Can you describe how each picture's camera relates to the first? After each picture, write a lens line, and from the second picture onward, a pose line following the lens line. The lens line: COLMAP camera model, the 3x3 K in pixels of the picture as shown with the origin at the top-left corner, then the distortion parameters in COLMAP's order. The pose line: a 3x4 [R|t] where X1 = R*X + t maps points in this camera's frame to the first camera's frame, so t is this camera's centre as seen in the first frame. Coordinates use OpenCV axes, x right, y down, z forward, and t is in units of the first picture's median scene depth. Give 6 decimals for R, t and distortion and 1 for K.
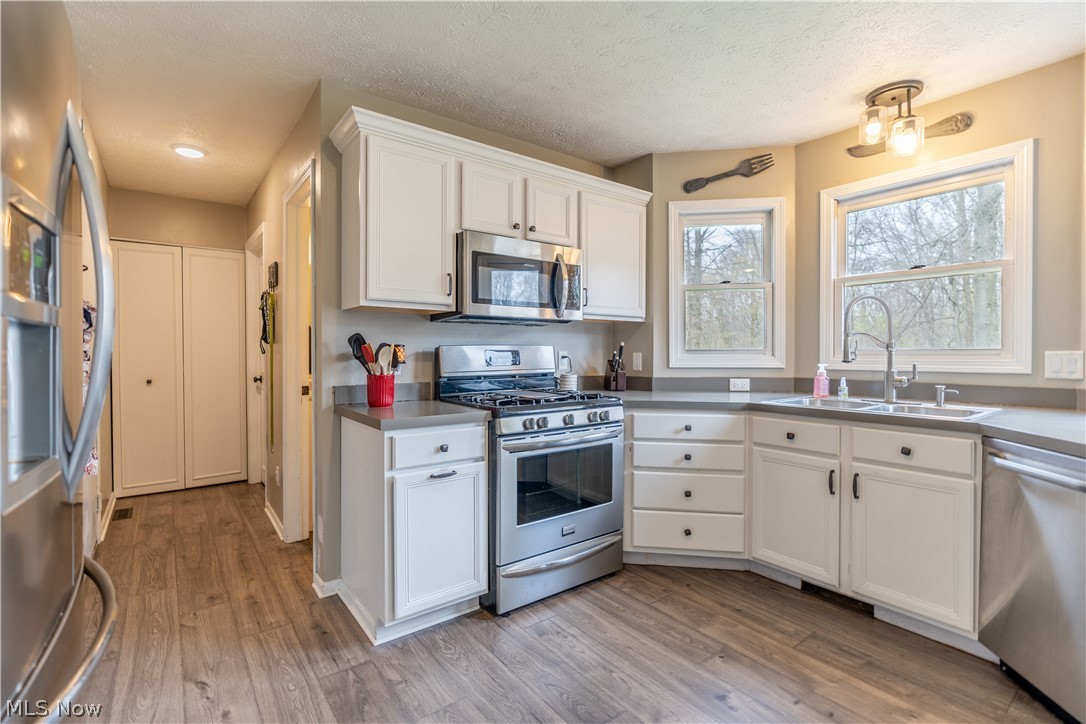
lens RADIAL K [[495.8, 0, 542.5], [0, 495.8, 357.8], [0, 0, 1]] dist [-0.007187, 0.002550]
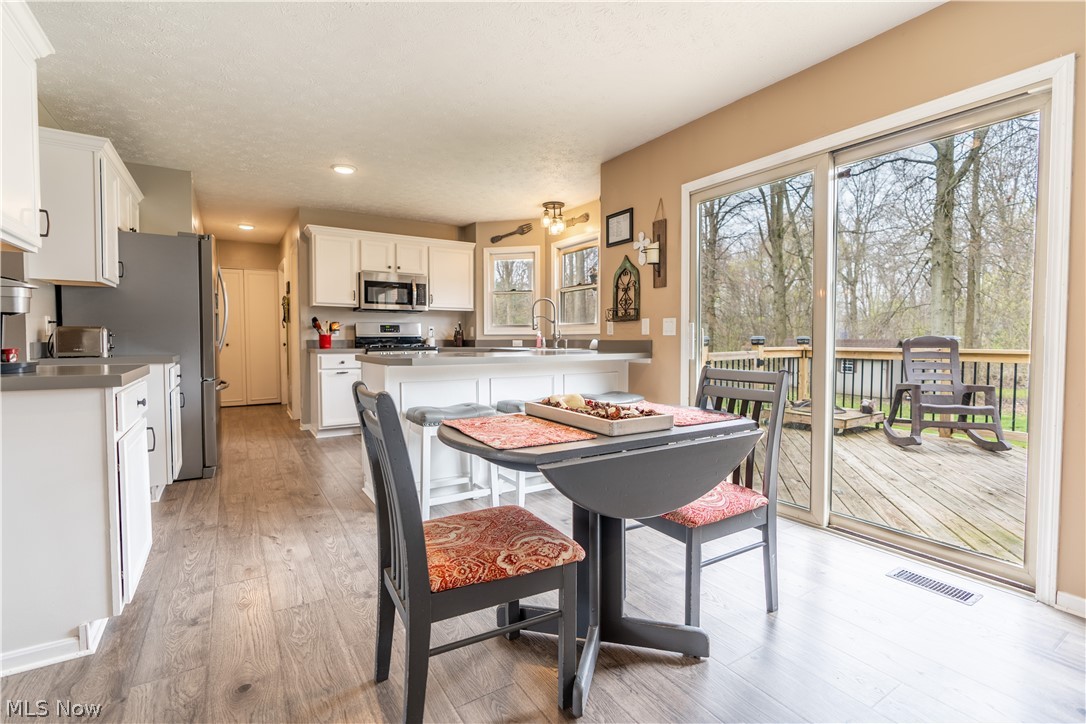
lens RADIAL K [[495.8, 0, 541.6], [0, 495.8, 357.9], [0, 0, 1]] dist [-0.007187, 0.002550]
pose [[0.995984, 0.005455, -0.089370, 0.856536], [-0.002852, 0.999569, 0.029229, 0.068777], [0.089491, -0.028856, 0.995569, -1.176453]]
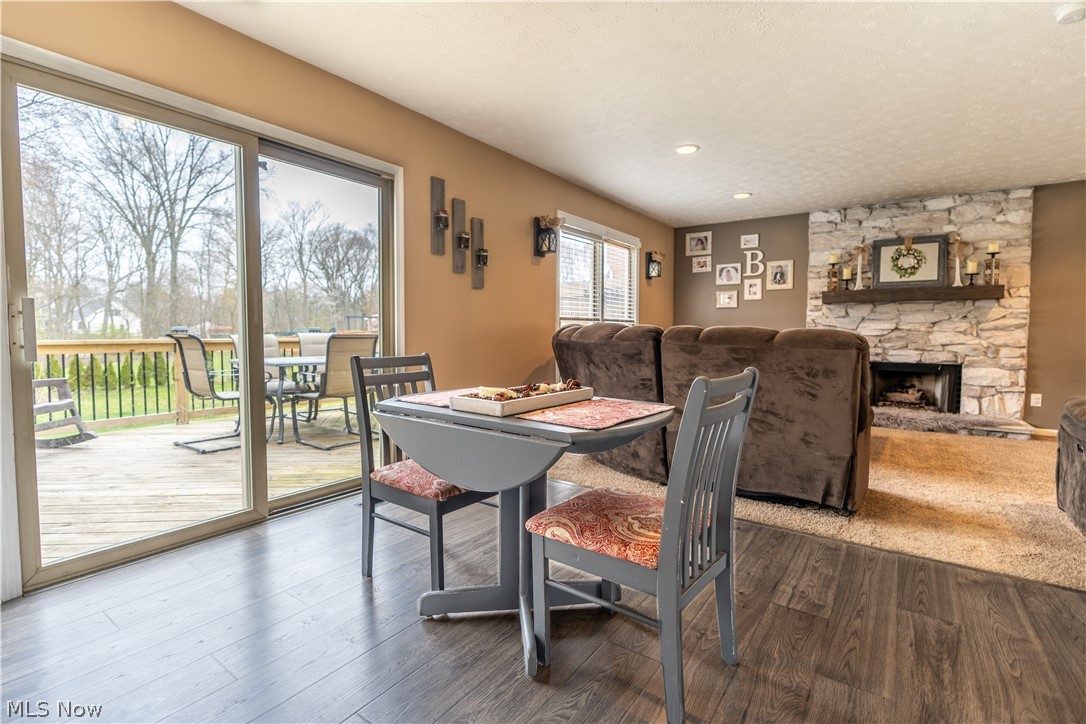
lens RADIAL K [[495.8, 0, 548.5], [0, 495.8, 353.4], [0, 0, 1]] dist [-0.007187, 0.002550]
pose [[-0.296100, -0.040592, 0.954294, 0.216996], [0.007515, 0.998967, 0.044823, 0.064758], [-0.955127, 0.020443, -0.295489, -0.382708]]
